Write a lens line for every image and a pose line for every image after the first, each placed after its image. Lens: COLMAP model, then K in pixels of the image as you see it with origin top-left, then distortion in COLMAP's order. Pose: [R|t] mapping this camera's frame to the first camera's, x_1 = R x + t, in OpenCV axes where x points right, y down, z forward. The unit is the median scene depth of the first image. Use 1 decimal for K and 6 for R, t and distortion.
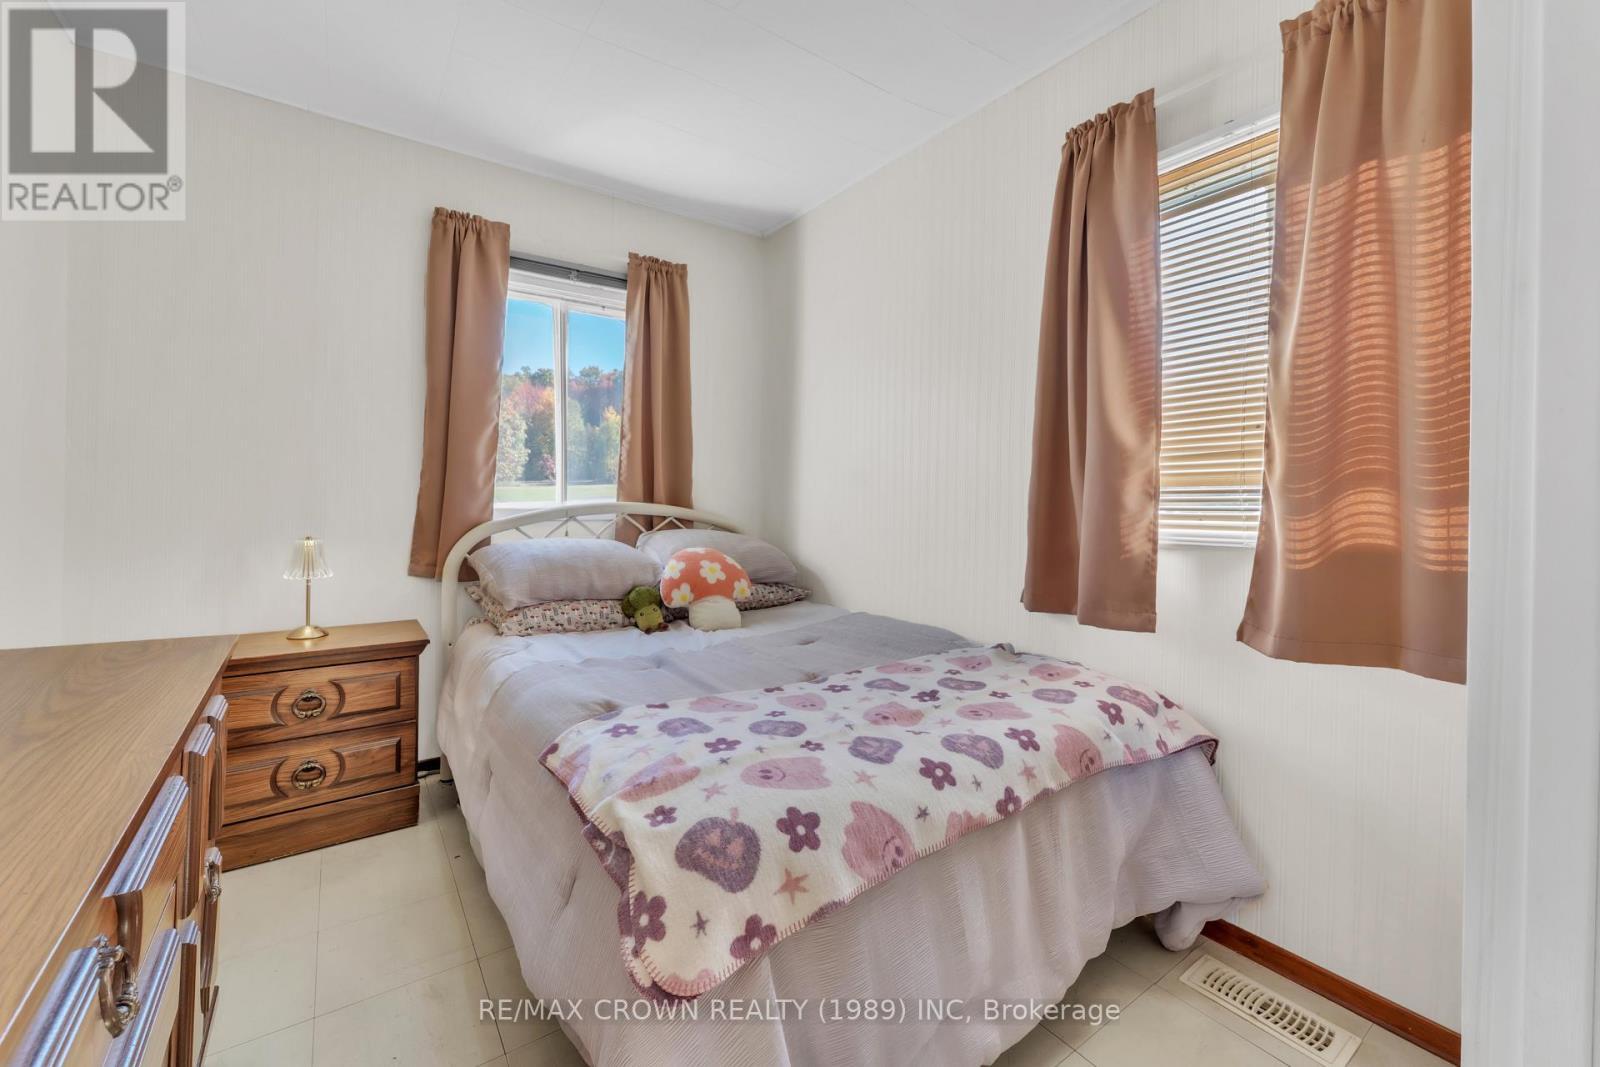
lens RADIAL K [[643.9, 0, 798.5], [0, 643.9, 513.6], [0, 0, 1]] dist [-0.000123, -0.000328]
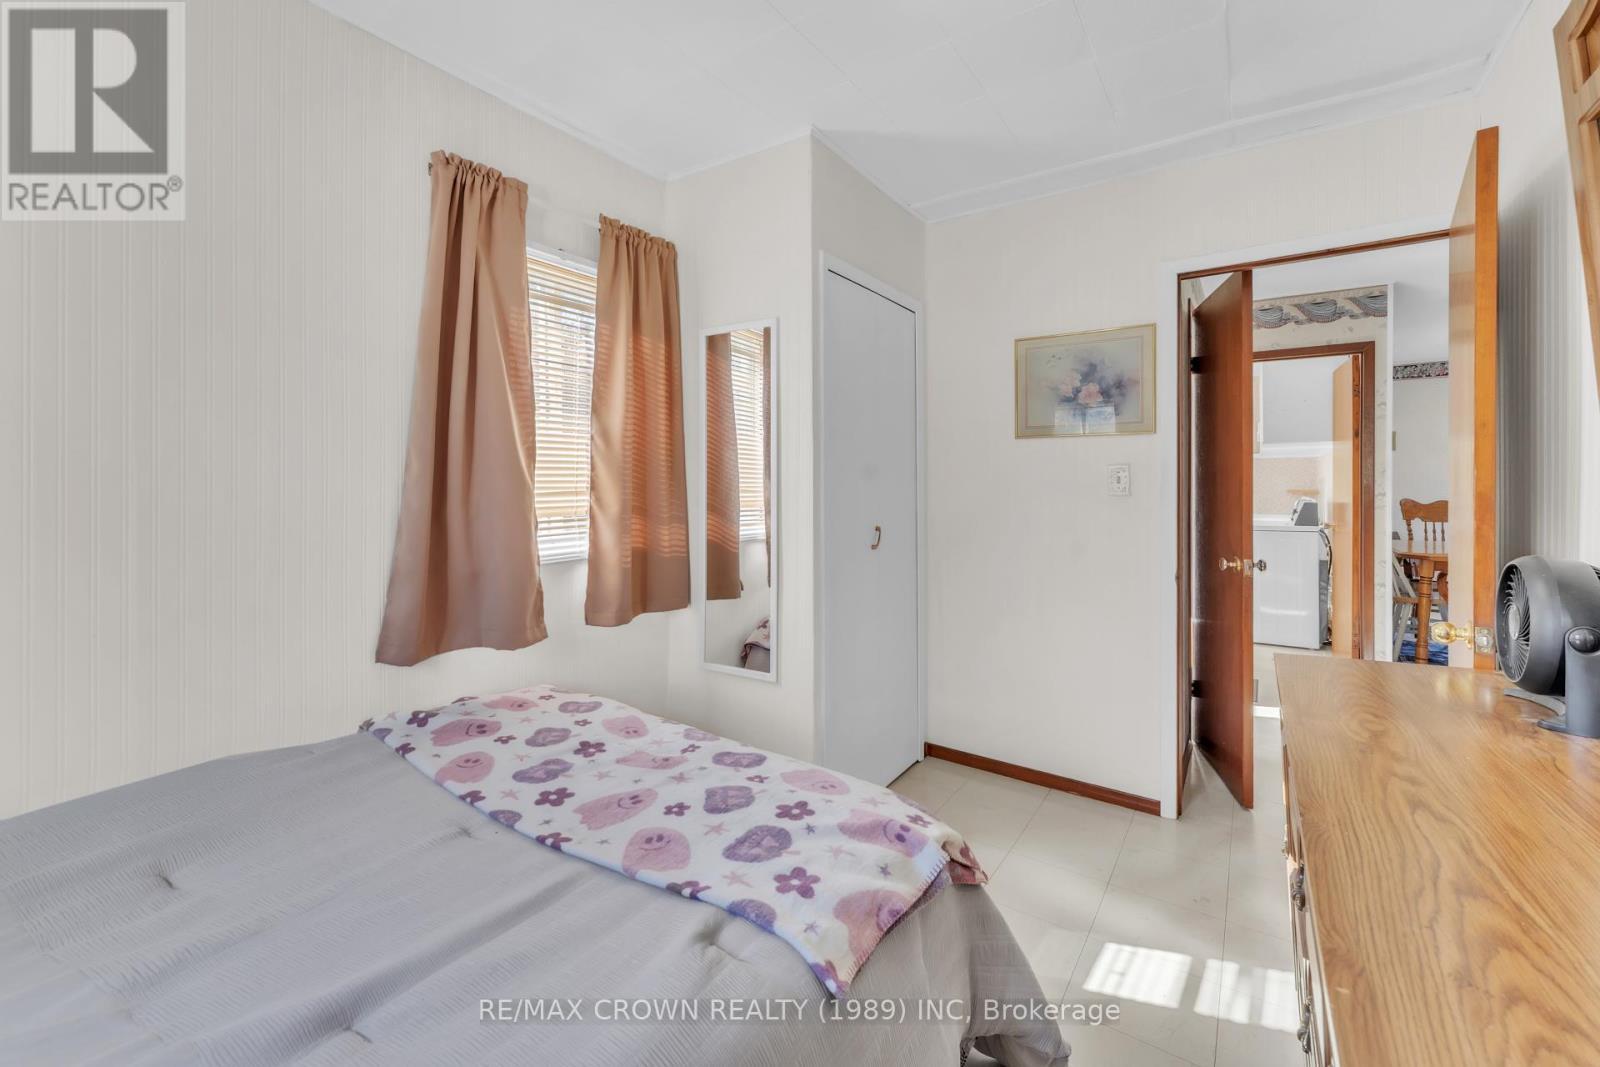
lens RADIAL K [[662.4, 0, 790.9], [0, 662.4, 479.2], [0, 0, 1]] dist [0.000536, 0.000028]
pose [[-0.334754, -0.001605, 0.942304, -0.901674], [0.009809, 0.999938, 0.005187, -0.134163], [-0.942254, 0.010980, -0.334718, 1.116229]]
